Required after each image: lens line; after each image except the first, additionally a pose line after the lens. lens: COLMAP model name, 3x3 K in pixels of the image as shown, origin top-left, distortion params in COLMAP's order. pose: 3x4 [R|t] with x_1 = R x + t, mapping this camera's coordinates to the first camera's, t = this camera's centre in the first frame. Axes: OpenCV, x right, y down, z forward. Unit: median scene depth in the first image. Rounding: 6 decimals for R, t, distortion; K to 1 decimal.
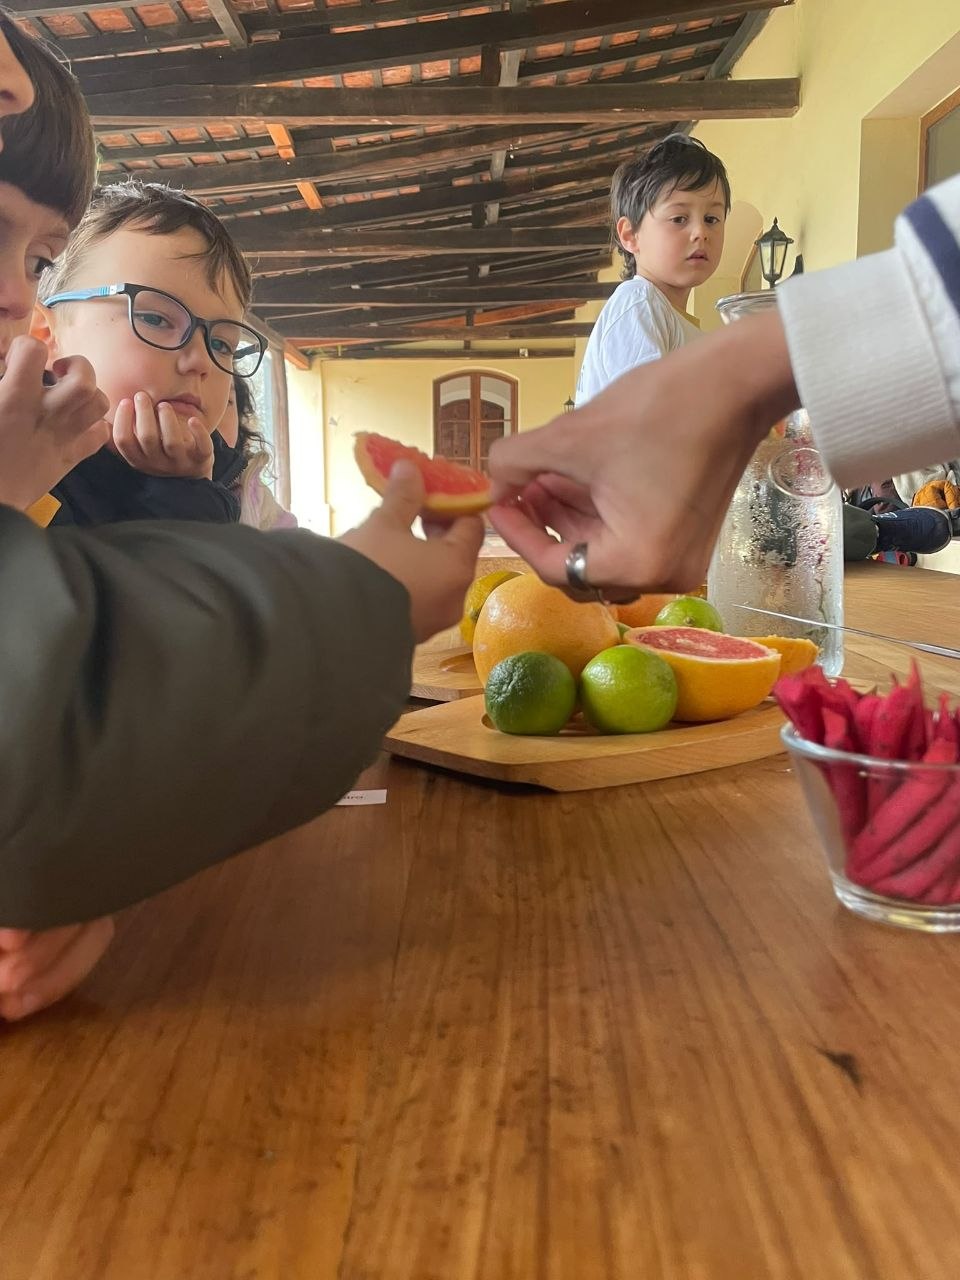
lens RADIAL K [[1139.9, 0, 478.3], [0, 1139.9, 595.6], [0, 0, 1]] dist [0.087324, -0.138620]
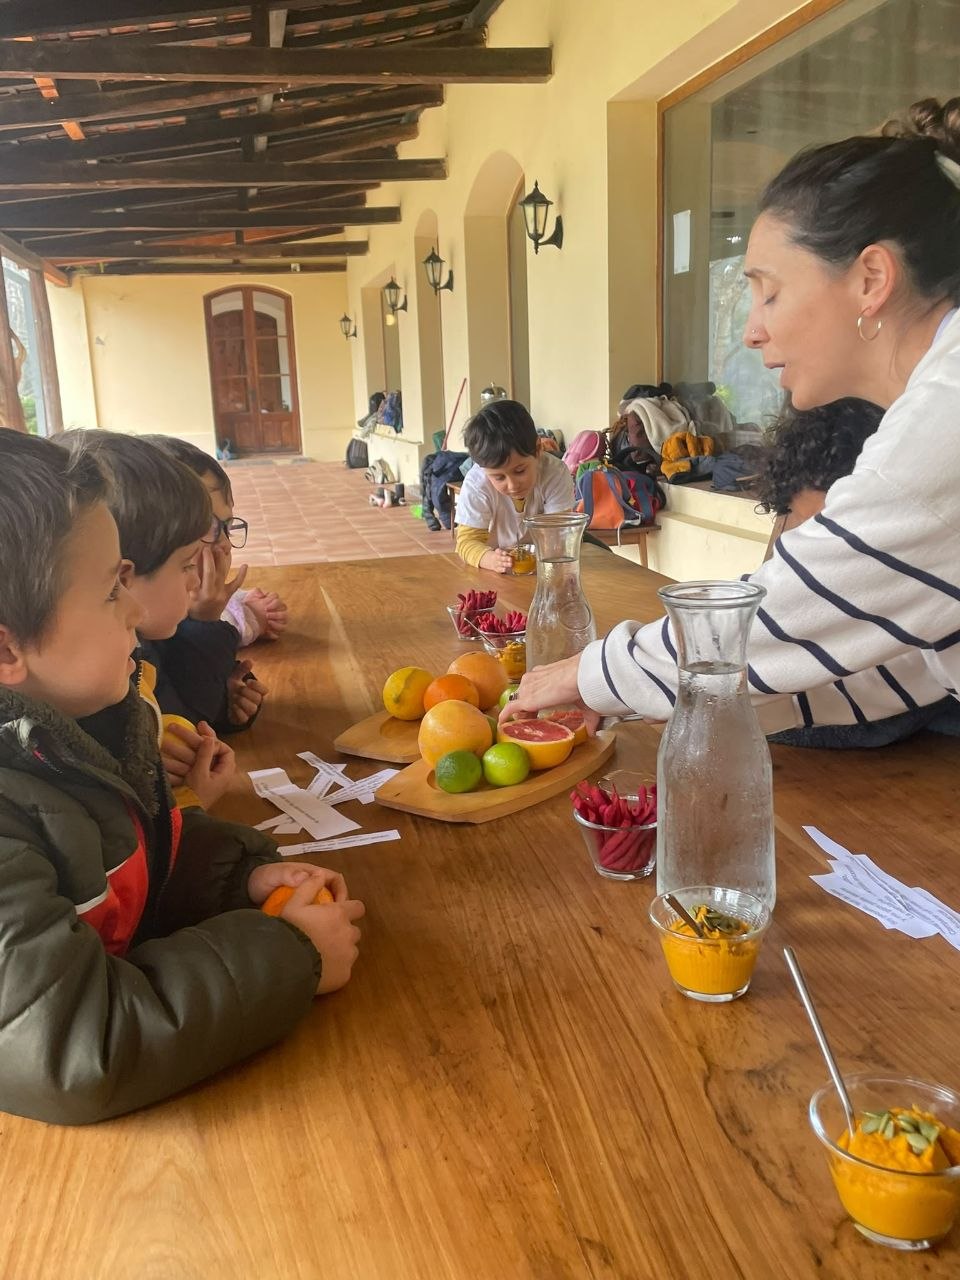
lens RADIAL K [[1139.9, 0, 478.3], [0, 1139.9, 595.6], [0, 0, 1]] dist [0.087324, -0.138620]
pose [[0.980453, -0.068298, 0.184518, -0.025198], [0.051890, 0.994374, 0.092342, -0.038980], [-0.189787, -0.080962, 0.978482, -0.093325]]
